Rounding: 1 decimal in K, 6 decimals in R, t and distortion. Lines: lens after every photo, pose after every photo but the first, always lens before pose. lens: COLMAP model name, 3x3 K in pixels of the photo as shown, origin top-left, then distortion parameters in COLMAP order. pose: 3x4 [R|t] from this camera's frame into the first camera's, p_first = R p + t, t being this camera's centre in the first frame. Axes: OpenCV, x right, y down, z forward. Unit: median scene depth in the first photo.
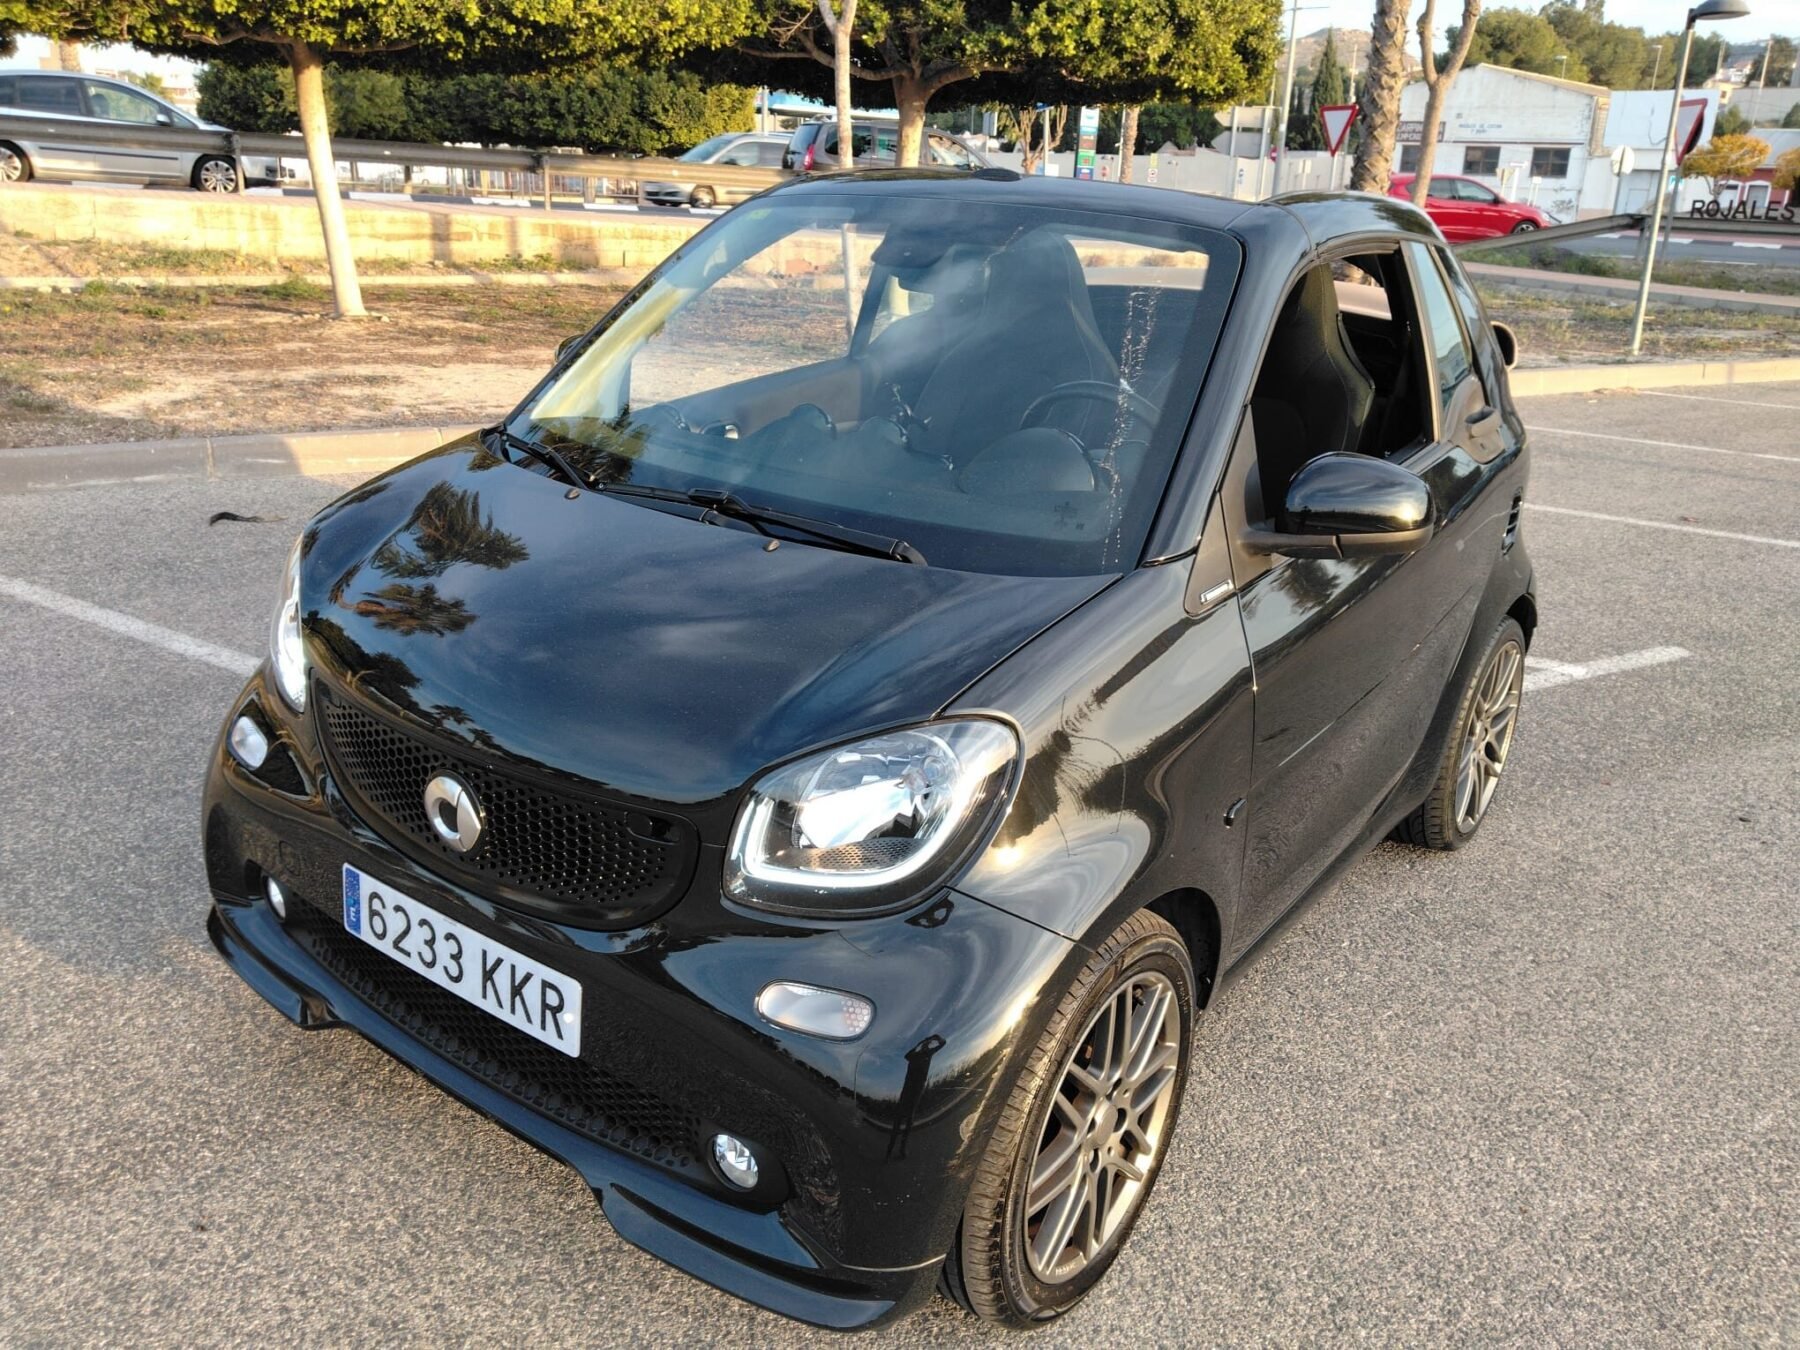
lens RADIAL K [[1417.7, 0, 904.2], [0, 1417.7, 669.2], [0, 0, 1]] dist [0.054385, -0.097178]
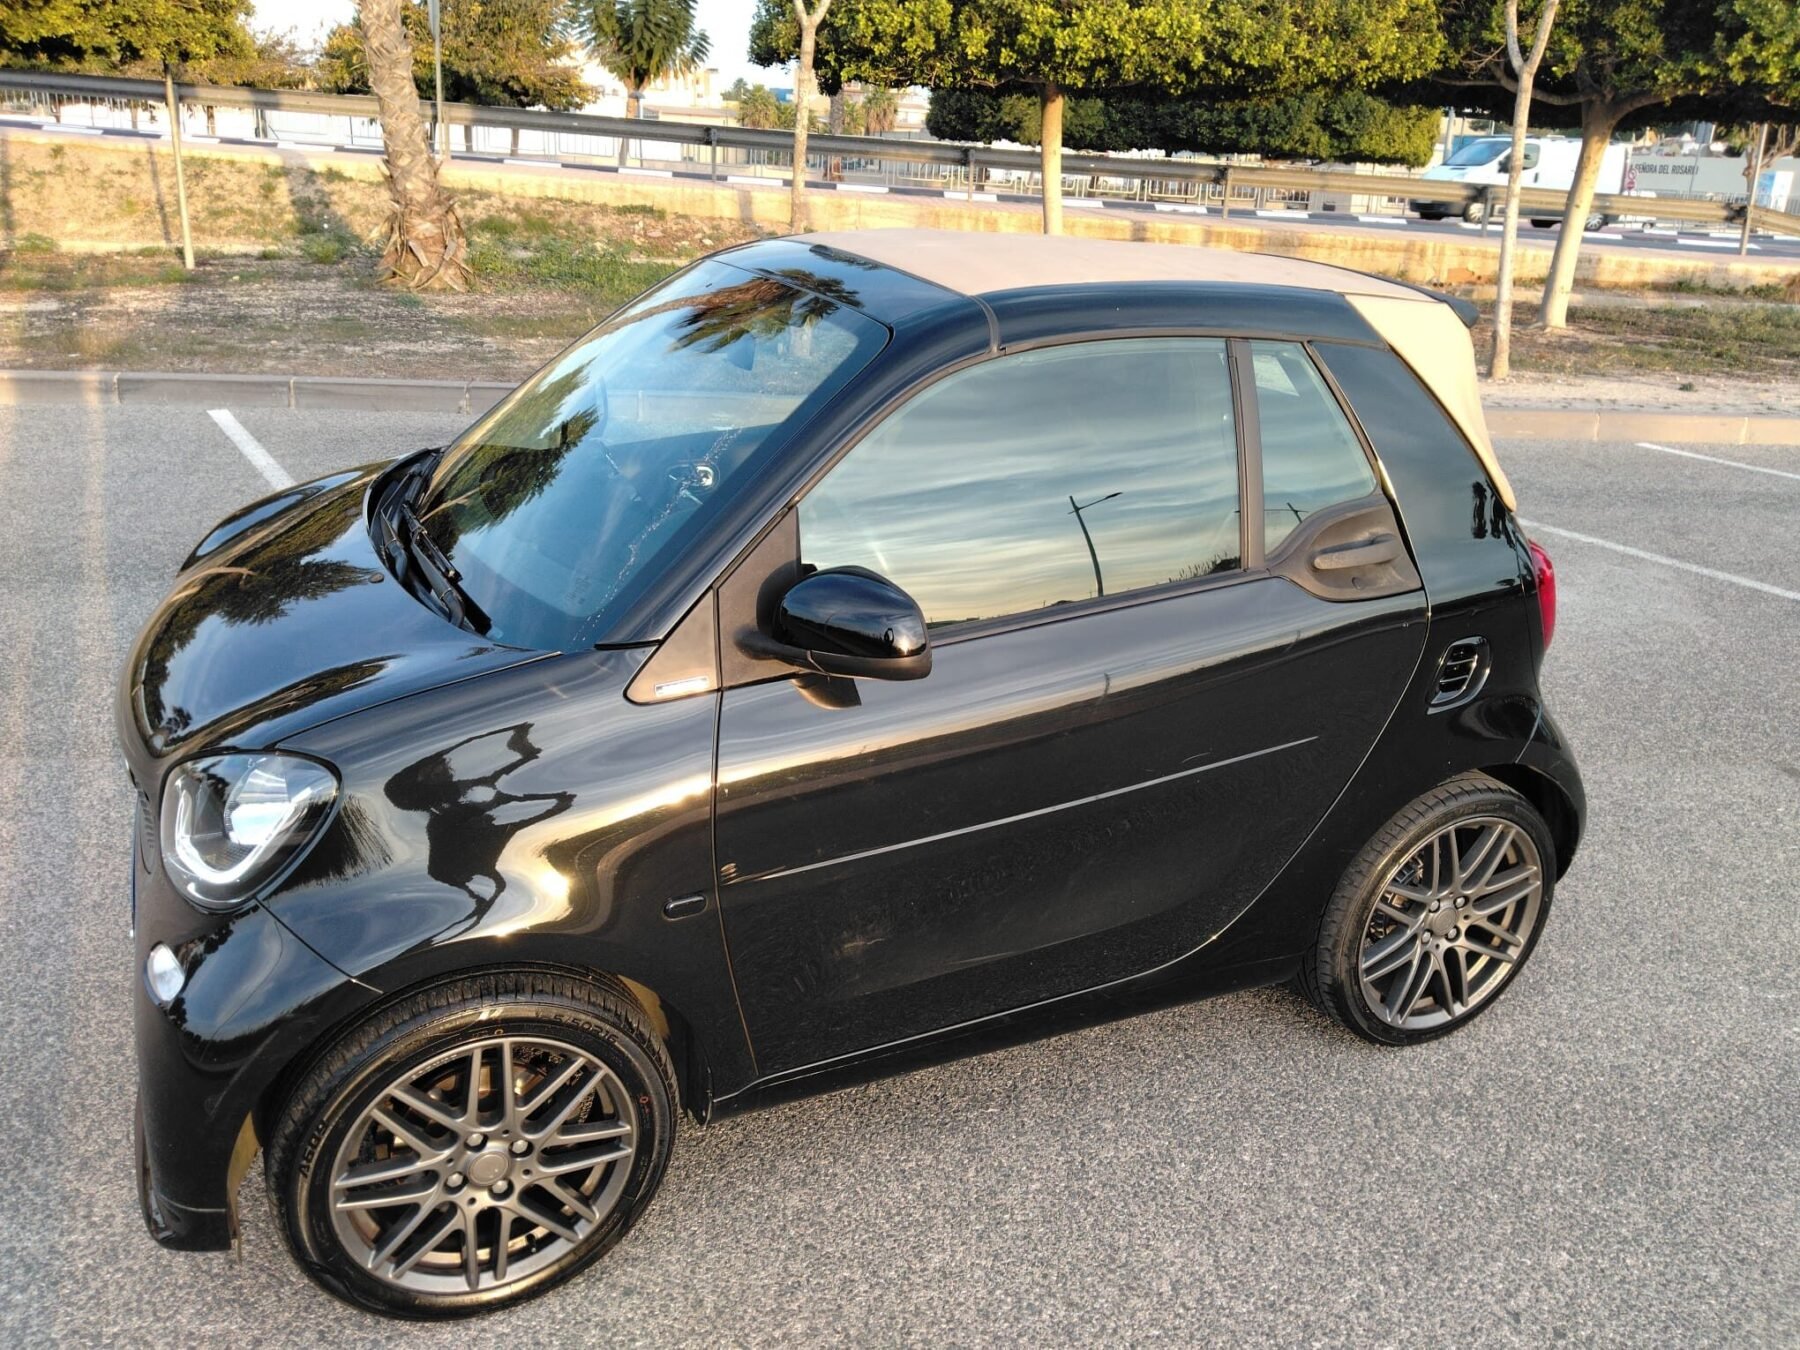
lens RADIAL K [[1431.4, 0, 920.0], [0, 1431.4, 672.6], [0, 0, 1]] dist [0.000464, -0.008121]
pose [[0.910507, 0.145887, -0.386904, 0.019405], [-0.145579, 0.988883, 0.030277, 0.037223], [0.387020, 0.028758, 0.921623, -0.147210]]
